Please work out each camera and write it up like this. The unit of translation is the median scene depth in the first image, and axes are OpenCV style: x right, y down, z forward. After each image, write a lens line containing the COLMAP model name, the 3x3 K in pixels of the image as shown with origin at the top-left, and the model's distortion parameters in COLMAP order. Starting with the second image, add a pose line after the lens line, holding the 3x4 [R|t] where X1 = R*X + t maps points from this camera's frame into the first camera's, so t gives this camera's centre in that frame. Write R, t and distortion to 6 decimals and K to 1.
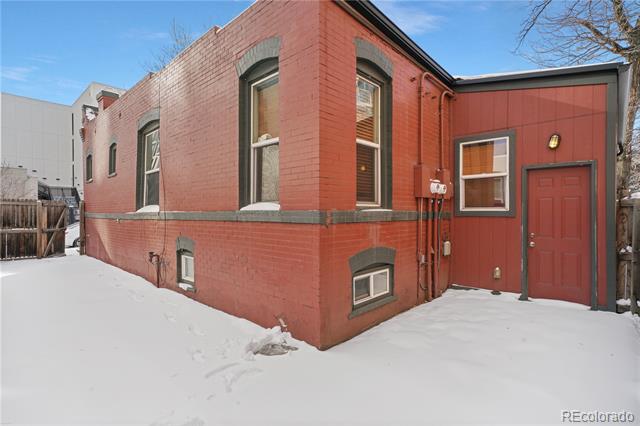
lens RADIAL K [[307.8, 0, 319.8], [0, 307.8, 214.6], [0, 0, 1]] dist [-0.000157, 0.000216]
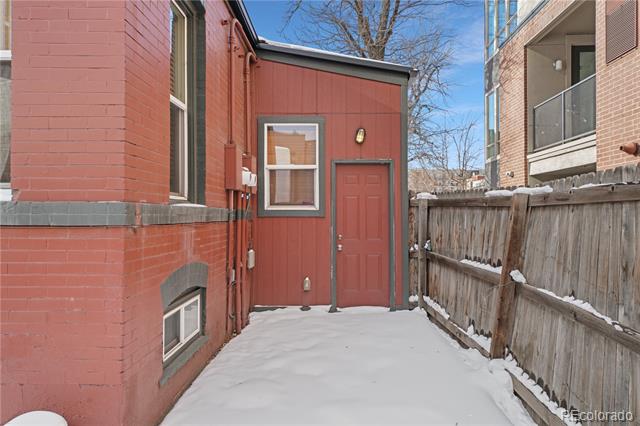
lens RADIAL K [[409.9, 0, 320.7], [0, 409.9, 209.6], [0, 0, 1]] dist [0.005676, 0.000559]
pose [[0.754934, 0.010076, 0.655723, -0.143897], [0.004507, 0.999779, -0.020552, 0.011138], [-0.655785, 0.018471, 0.754721, 0.148015]]
